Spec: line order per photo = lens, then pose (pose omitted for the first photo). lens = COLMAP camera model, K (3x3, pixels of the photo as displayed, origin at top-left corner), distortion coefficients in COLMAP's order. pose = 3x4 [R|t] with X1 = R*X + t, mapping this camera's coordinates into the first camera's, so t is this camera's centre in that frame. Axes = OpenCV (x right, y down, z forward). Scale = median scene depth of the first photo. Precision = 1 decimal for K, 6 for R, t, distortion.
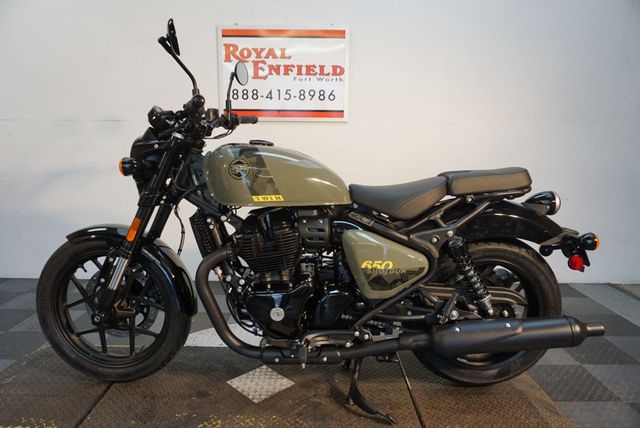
lens RADIAL K [[422.4, 0, 322.4], [0, 422.4, 217.5], [0, 0, 1]] dist [-0.026390, 0.007371]
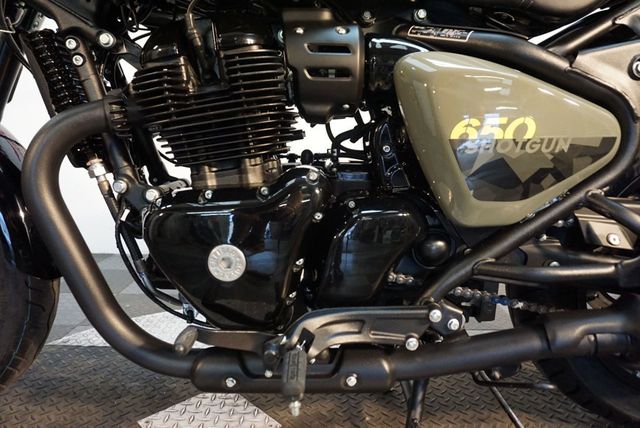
lens RADIAL K [[430.6, 0, 319.1], [0, 430.6, 214.1], [0, 0, 1]] dist [-0.042782, 0.029221]
pose [[0.999974, -0.002056, -0.006915, -0.021167], [0.002040, 0.999995, -0.002297, 0.179072], [0.006920, 0.002283, 0.999973, 0.591674]]
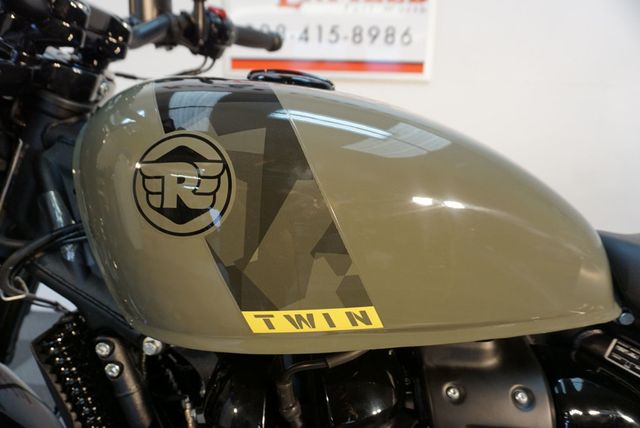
lens RADIAL K [[422.4, 0, 322.4], [0, 422.4, 217.5], [0, 0, 1]] dist [-0.026390, 0.007371]
pose [[0.997771, 0.031978, -0.058576, -0.107001], [-0.029409, 0.998590, 0.044205, -0.102137], [0.059907, -0.042384, 0.997304, 0.738841]]
